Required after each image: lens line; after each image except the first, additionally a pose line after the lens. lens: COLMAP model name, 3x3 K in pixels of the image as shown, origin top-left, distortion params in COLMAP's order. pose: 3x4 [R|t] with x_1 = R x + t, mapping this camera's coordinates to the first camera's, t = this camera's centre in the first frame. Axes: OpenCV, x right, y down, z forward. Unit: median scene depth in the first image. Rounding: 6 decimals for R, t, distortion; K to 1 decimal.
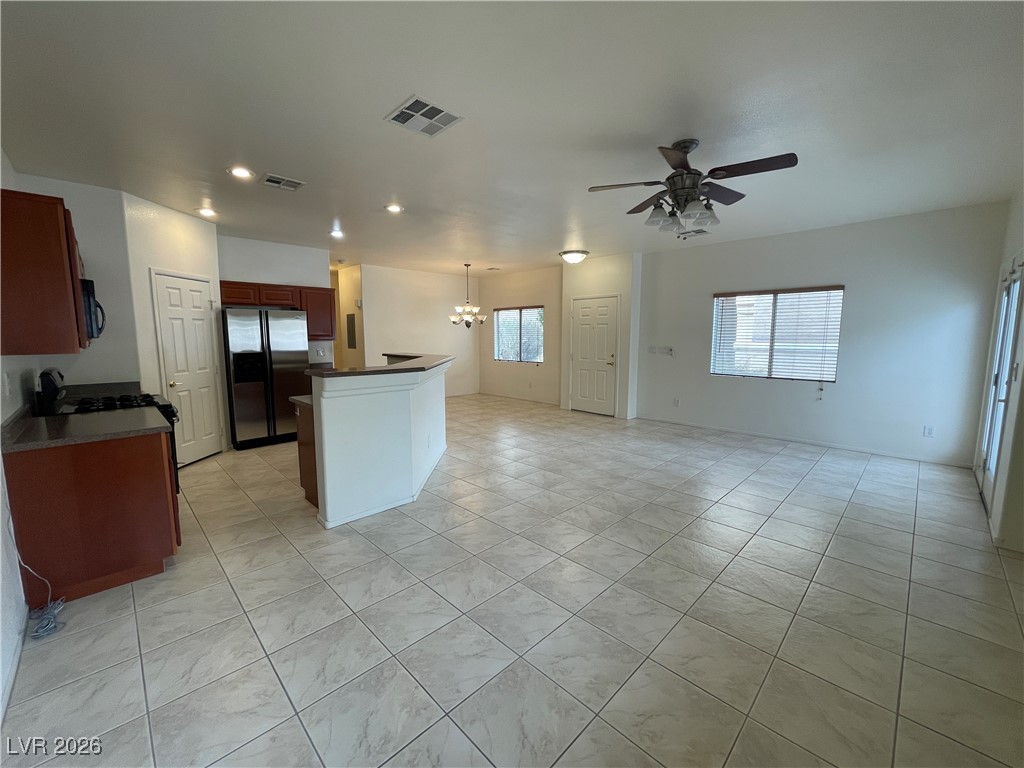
lens RADIAL K [[407.4, 0, 514.4], [0, 407.4, 373.5], [0, 0, 1]] dist [-0.010418, -0.000121]
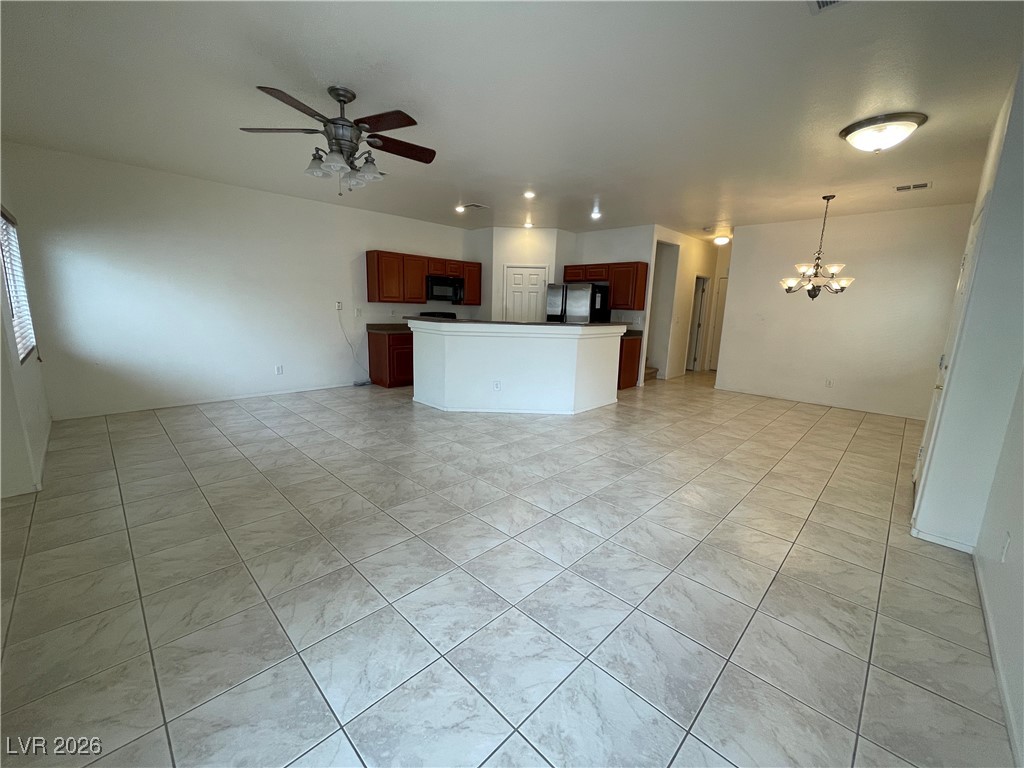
lens RADIAL K [[410.4, 0, 512.0], [0, 410.4, 384.0], [0, 0, 1]] dist [-0.002383, 0.000051]
pose [[0.019965, 0.190816, -0.981423, 0.890552], [-0.124961, 0.974397, 0.186908, -0.070929], [0.991961, 0.118908, 0.043298, 0.857104]]
